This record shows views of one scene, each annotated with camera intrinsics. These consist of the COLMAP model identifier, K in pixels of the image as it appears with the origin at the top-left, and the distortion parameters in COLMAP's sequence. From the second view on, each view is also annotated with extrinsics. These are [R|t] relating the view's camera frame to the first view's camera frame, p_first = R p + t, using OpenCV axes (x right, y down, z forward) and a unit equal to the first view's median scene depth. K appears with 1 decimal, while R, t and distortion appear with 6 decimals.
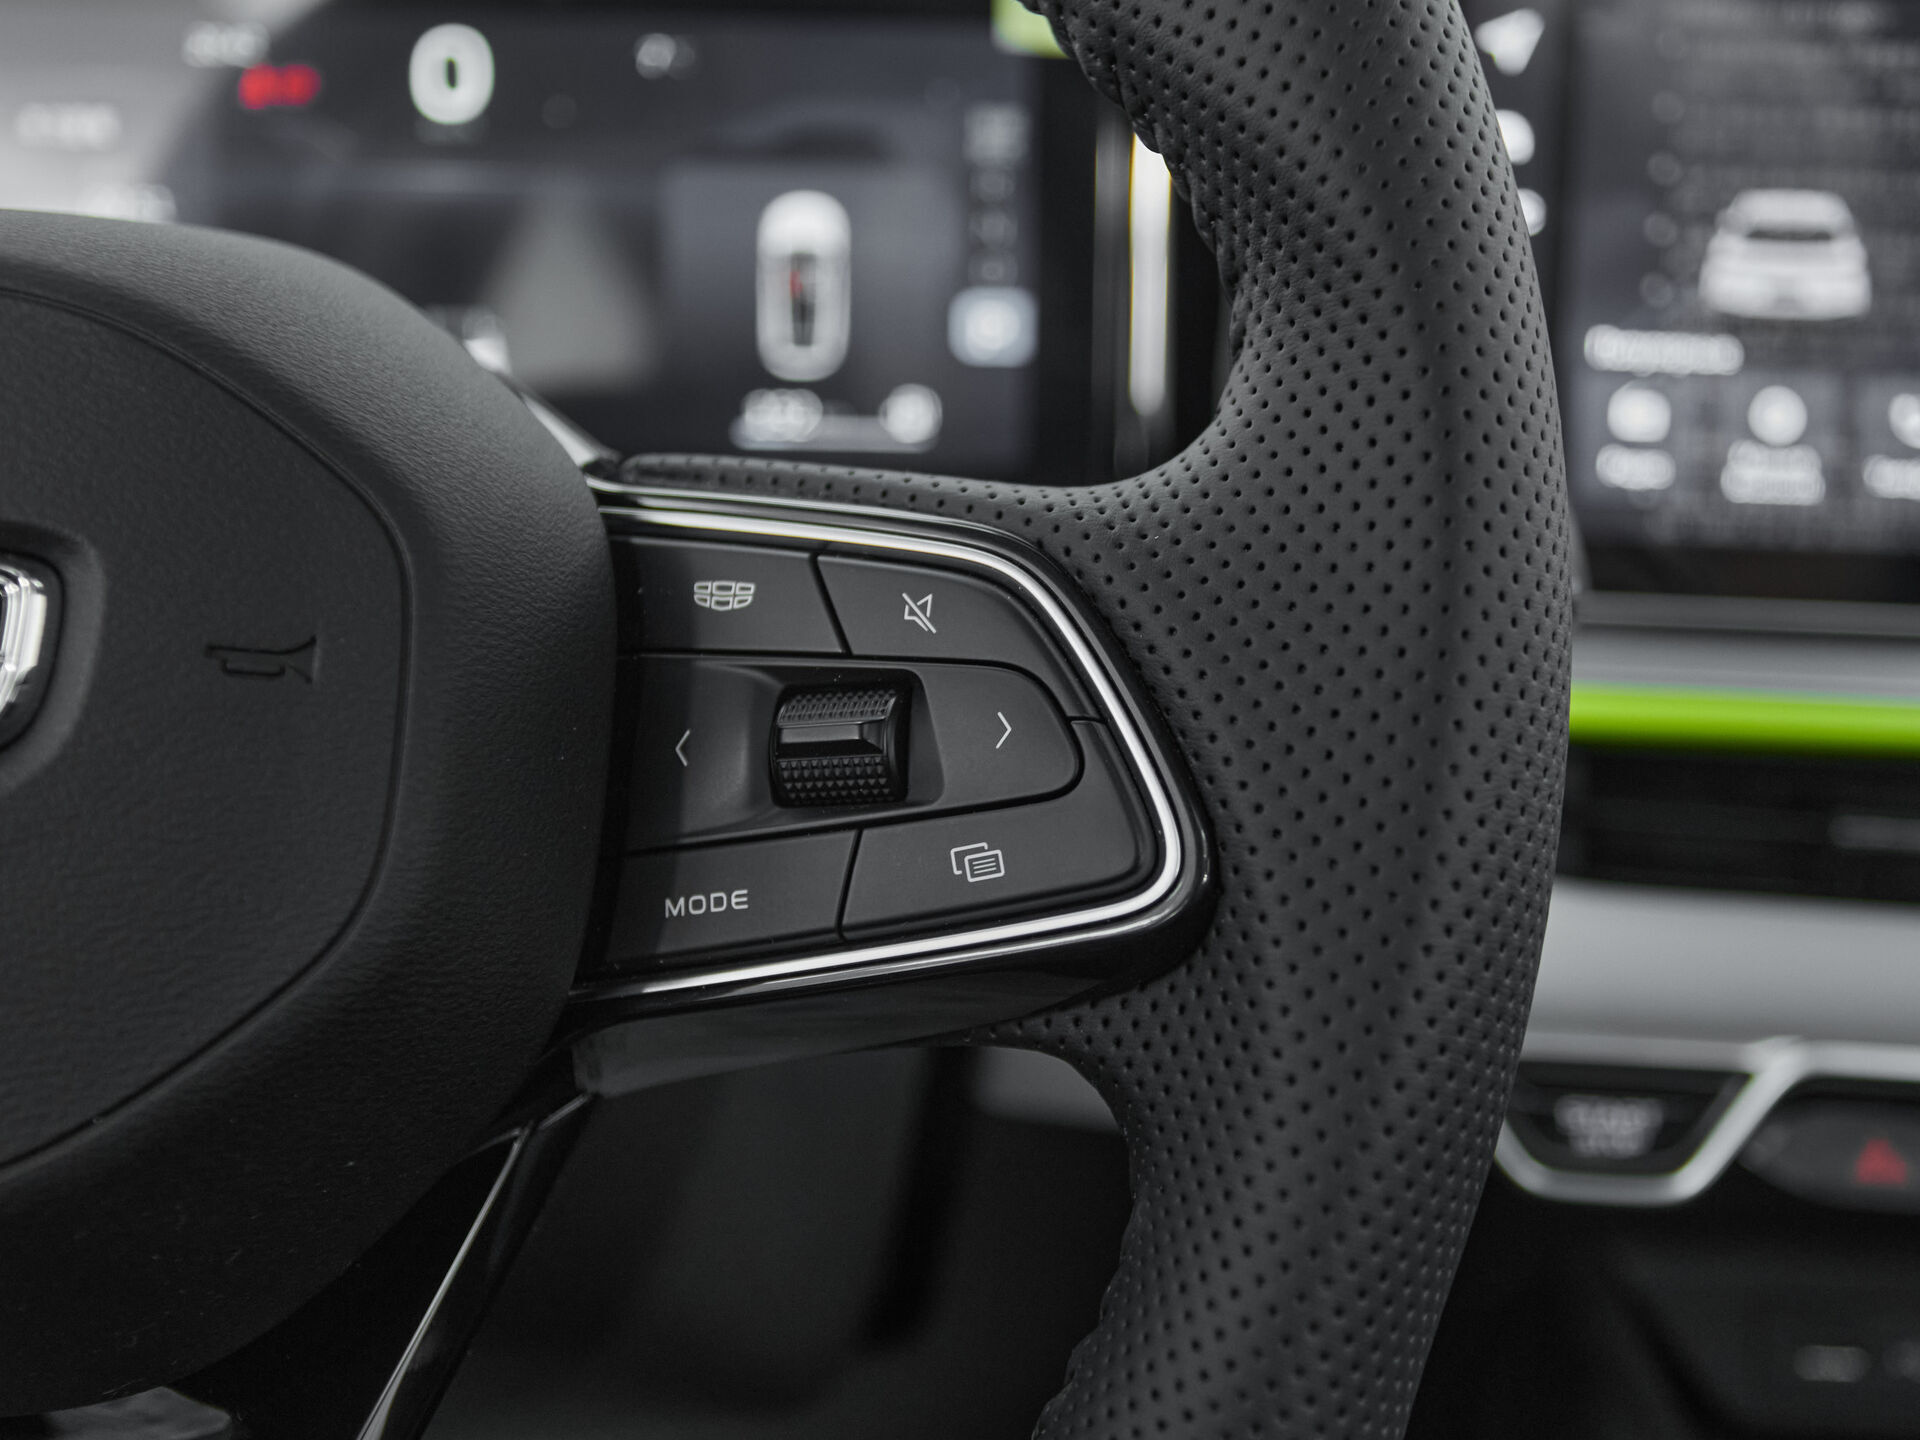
lens RADIAL K [[2248.8, 0, 1071.1], [0, 2248.8, 721.1], [0, 0, 1]] dist [-0.002780, -0.004639]
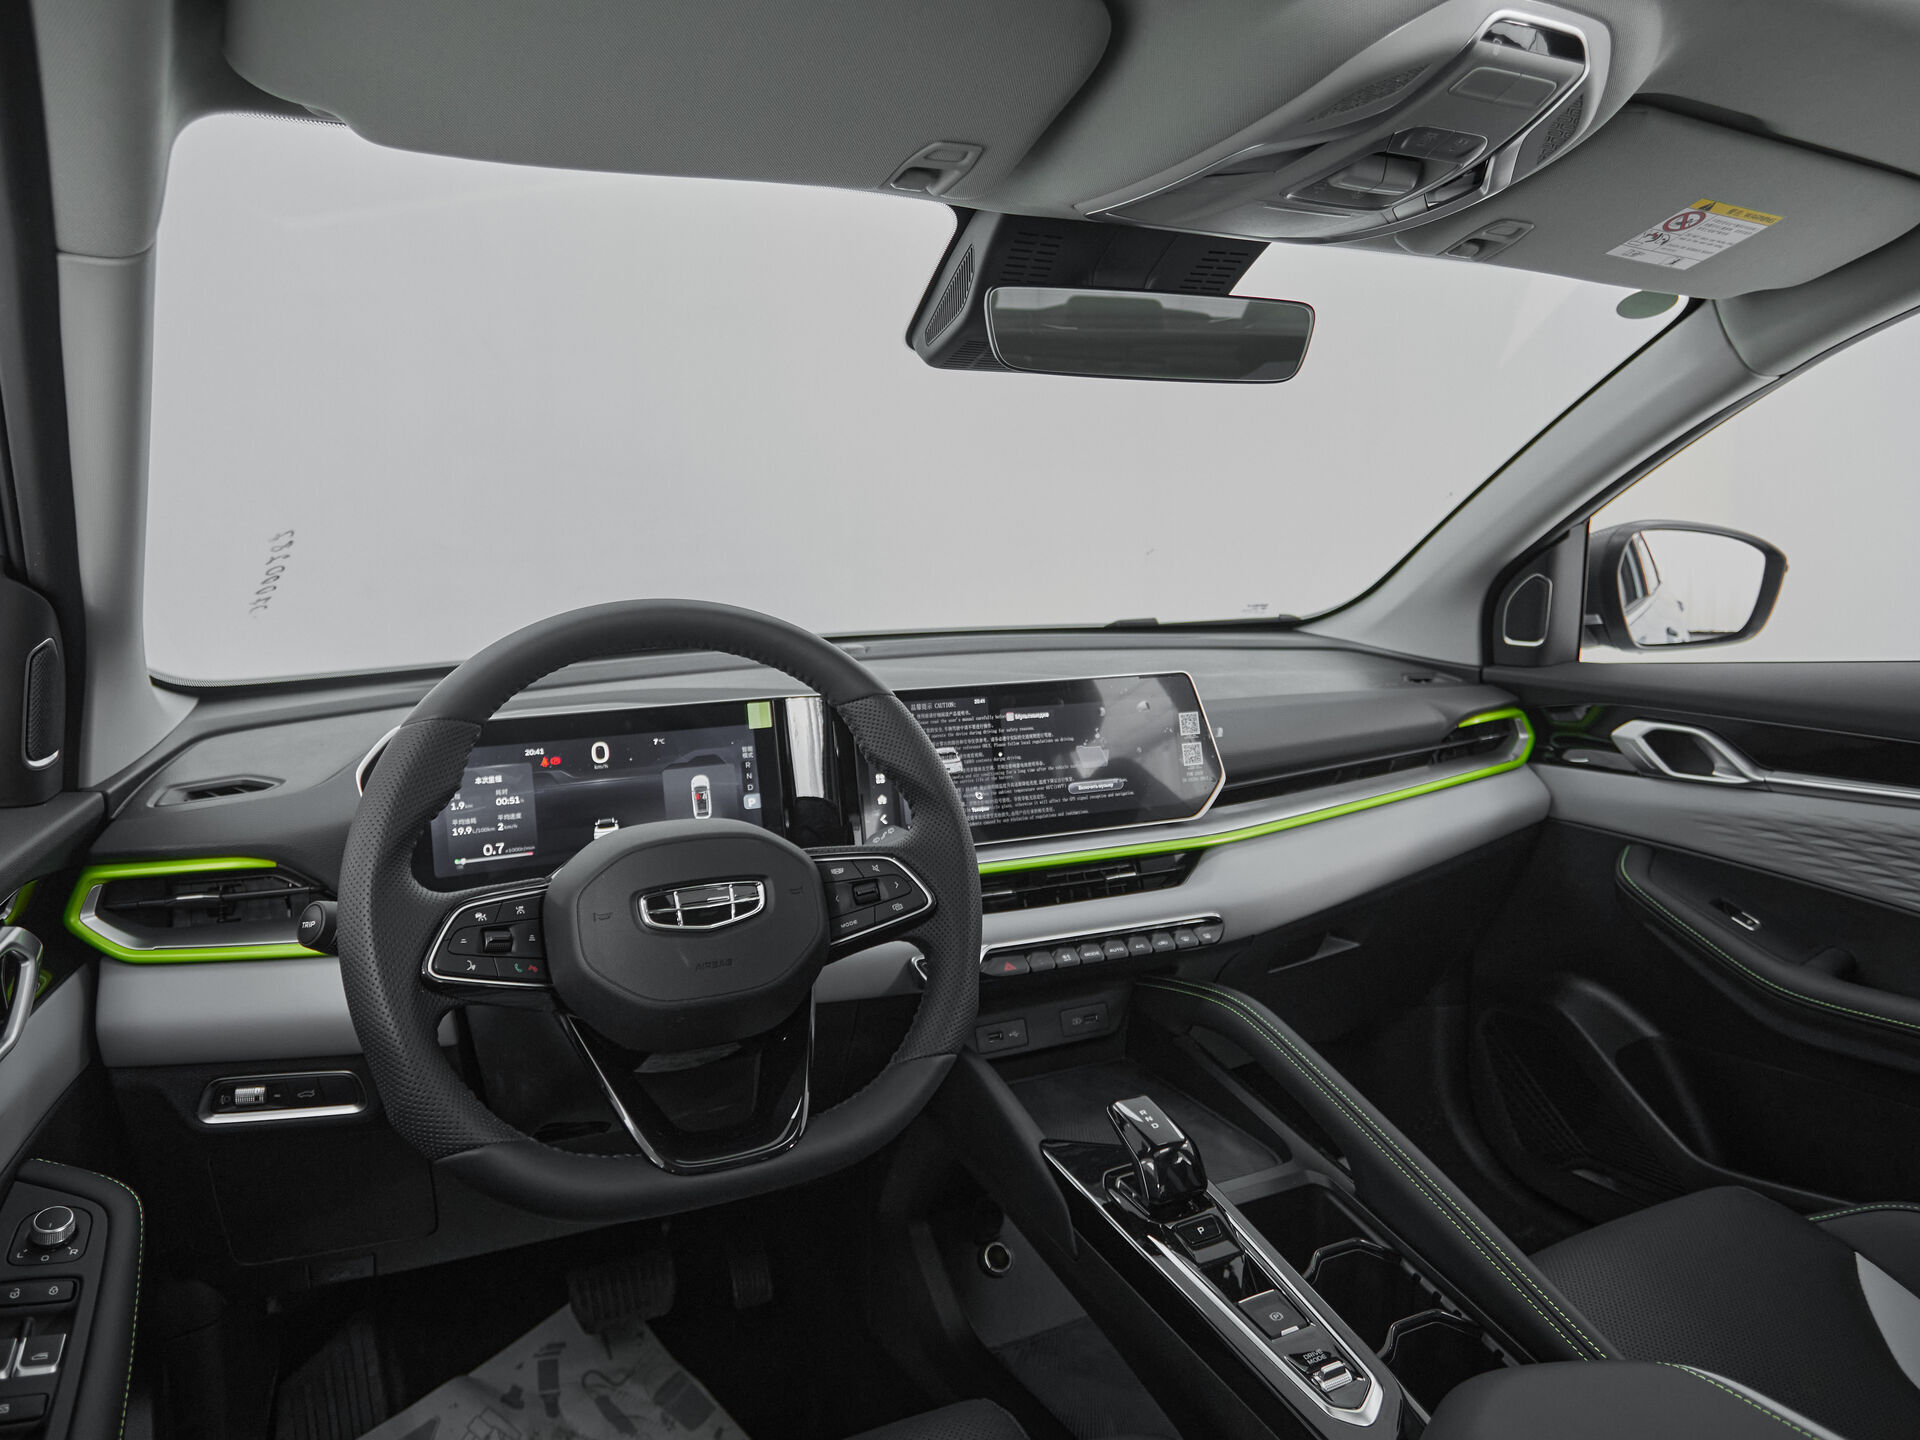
lens RADIAL K [[1235.7, 0, 962.7], [0, 1235.7, 669.9], [0, 0, 1]] dist [0.000655, -0.003944]
pose [[0.890226, -0.085054, 0.447508, -1.231119], [0.171788, 0.972561, -0.156891, -0.005661], [-0.421884, 0.216545, 0.880410, -2.004259]]
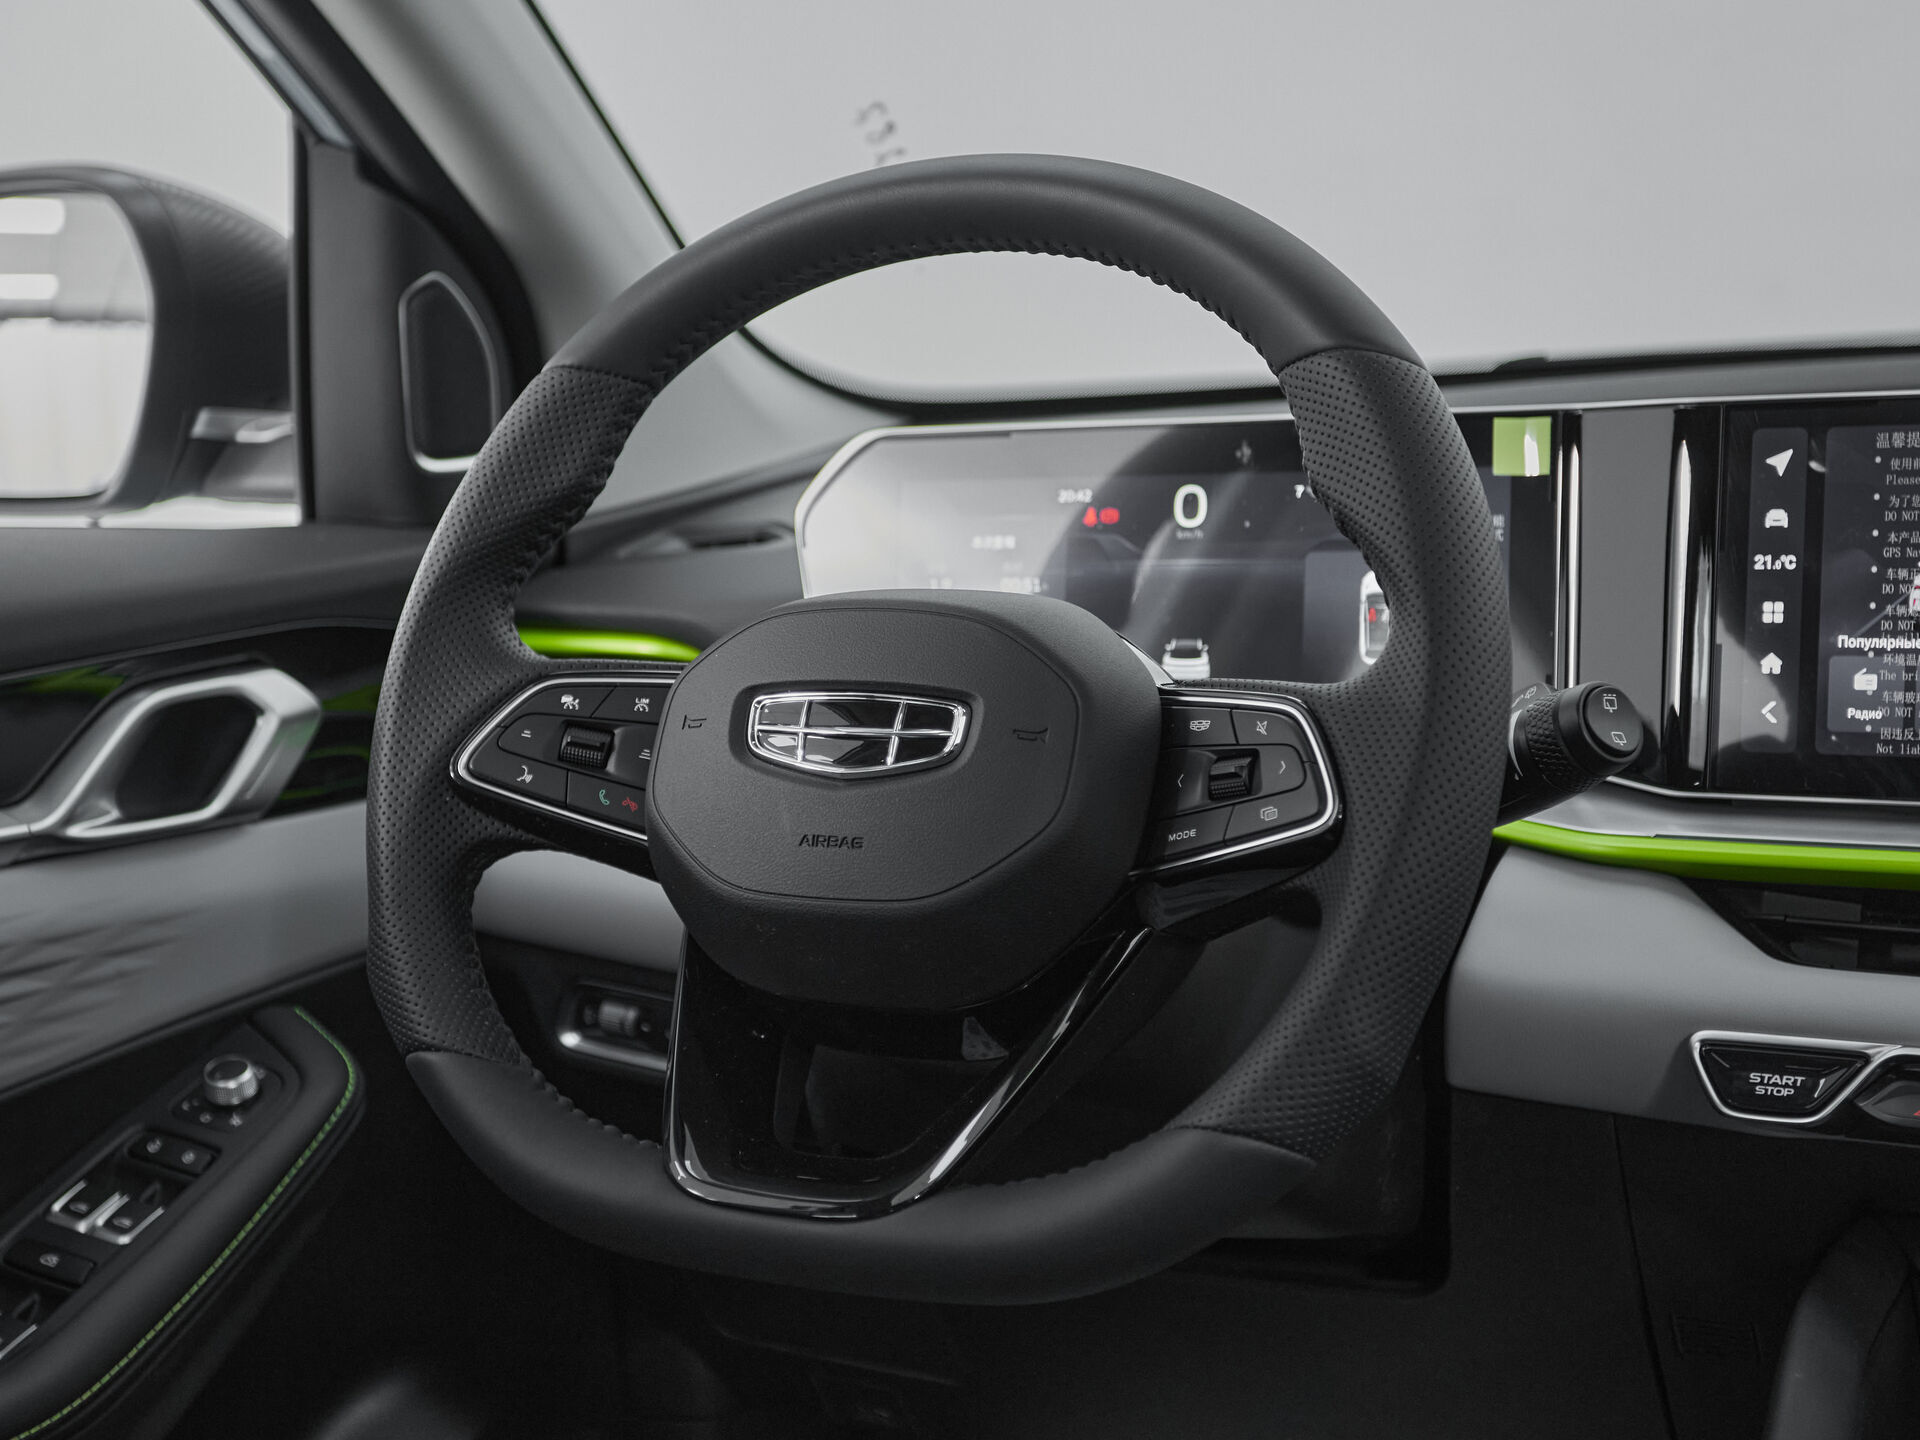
lens RADIAL K [[2903.7, 0, 892.2], [0, 2903.7, 662.7], [0, 0, 1]] dist [0.026887, 0.128720]
pose [[0.896915, -0.017596, -0.441853, 1.030916], [-0.064763, 0.983207, -0.170616, 0.477529], [0.437435, 0.181644, 0.880714, -2.176936]]
